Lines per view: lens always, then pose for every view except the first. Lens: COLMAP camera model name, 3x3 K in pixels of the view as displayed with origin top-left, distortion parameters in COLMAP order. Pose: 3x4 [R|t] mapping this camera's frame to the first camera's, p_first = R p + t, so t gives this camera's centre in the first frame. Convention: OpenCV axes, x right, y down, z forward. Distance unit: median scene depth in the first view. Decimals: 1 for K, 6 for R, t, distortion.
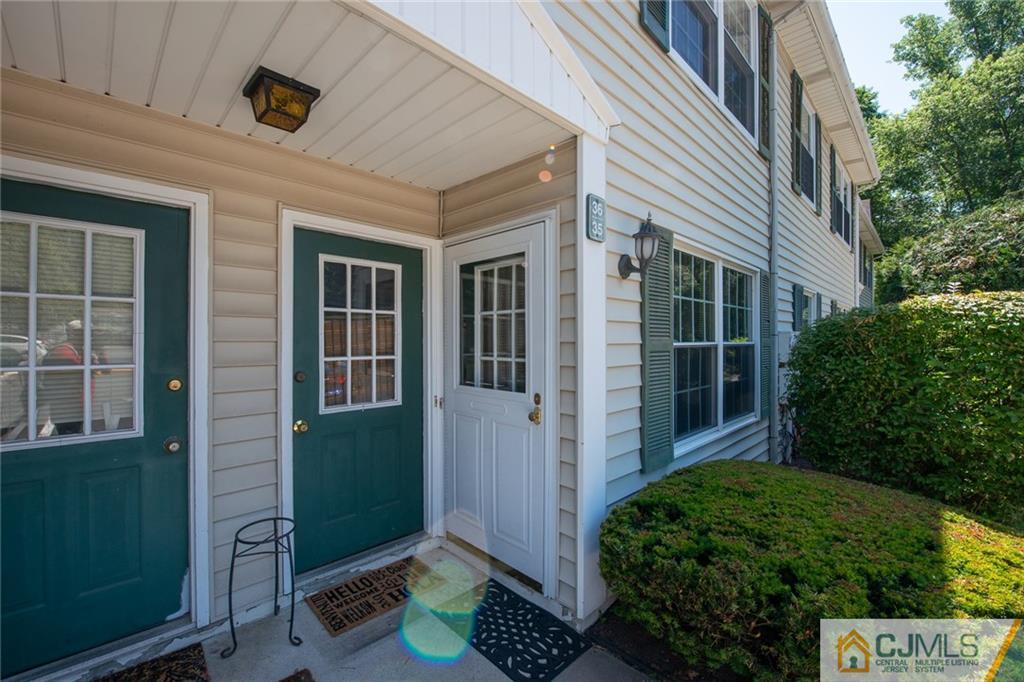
lens RADIAL K [[418.0, 0, 511.2], [0, 418.0, 331.4], [0, 0, 1]] dist [-0.000115, -0.000336]
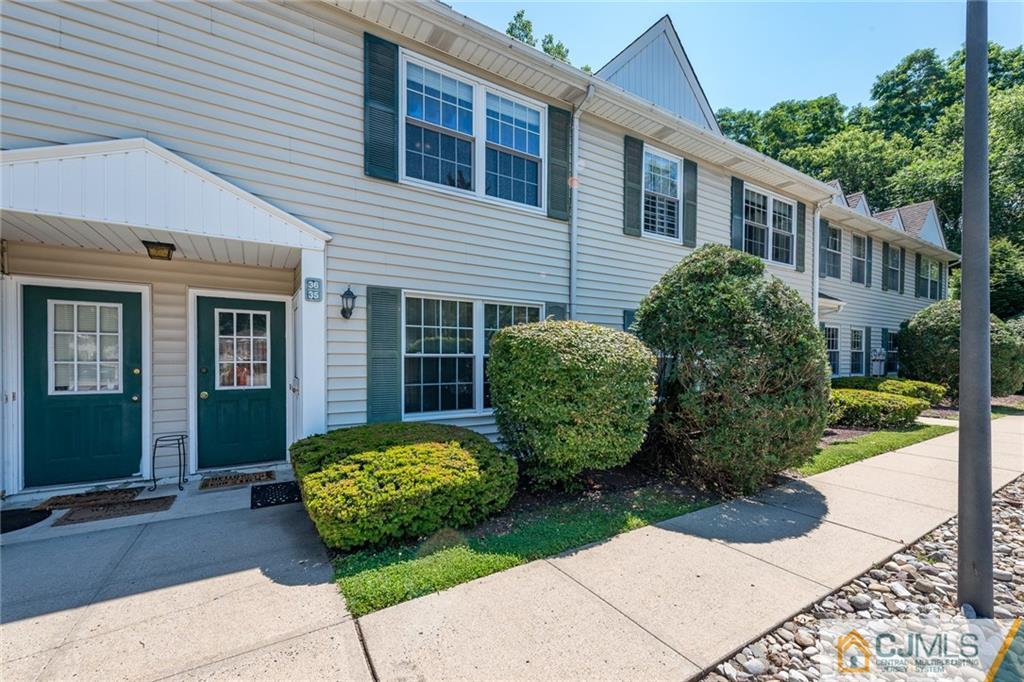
lens RADIAL K [[412.6, 0, 515.3], [0, 412.6, 354.1], [0, 0, 1]] dist [0.033049, 0.000005]
pose [[0.974070, -0.004287, -0.226208, 1.528639], [0.004567, 0.999989, 0.000718, 0.039014], [0.226202, -0.001732, 0.974079, -0.683754]]
